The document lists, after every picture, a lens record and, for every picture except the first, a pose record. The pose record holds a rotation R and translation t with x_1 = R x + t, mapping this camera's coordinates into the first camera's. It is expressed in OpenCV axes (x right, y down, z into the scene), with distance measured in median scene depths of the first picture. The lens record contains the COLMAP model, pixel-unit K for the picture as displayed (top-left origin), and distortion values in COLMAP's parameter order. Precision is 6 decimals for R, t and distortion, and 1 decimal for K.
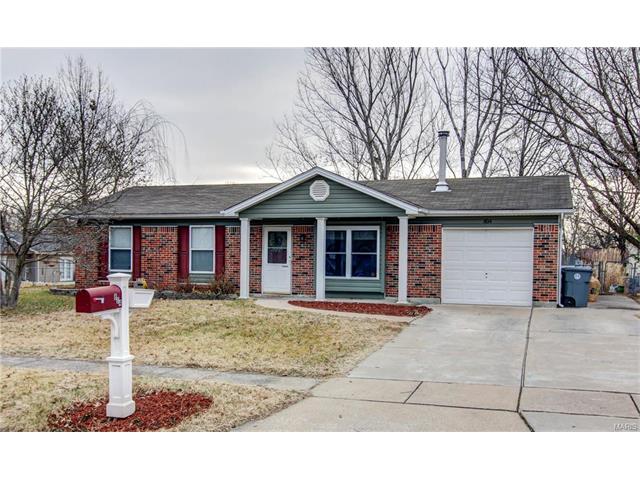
lens RADIAL K [[699.0, 0, 320.0], [0, 699.0, 240.0], [0, 0, 1]] dist [0.005415, 0.011619]
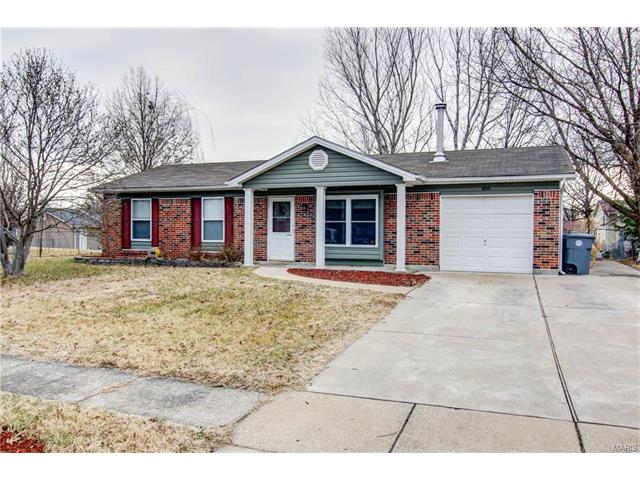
lens RADIAL K [[519.5, 0, 322.9], [0, 519.5, 219.3], [0, 0, 1]] dist [-0.004475, -0.004367]
pose [[0.998923, -0.007233, -0.045839, 0.038344], [0.007442, 0.999963, 0.004395, 0.011677], [0.045806, -0.004731, 0.998939, 0.234741]]
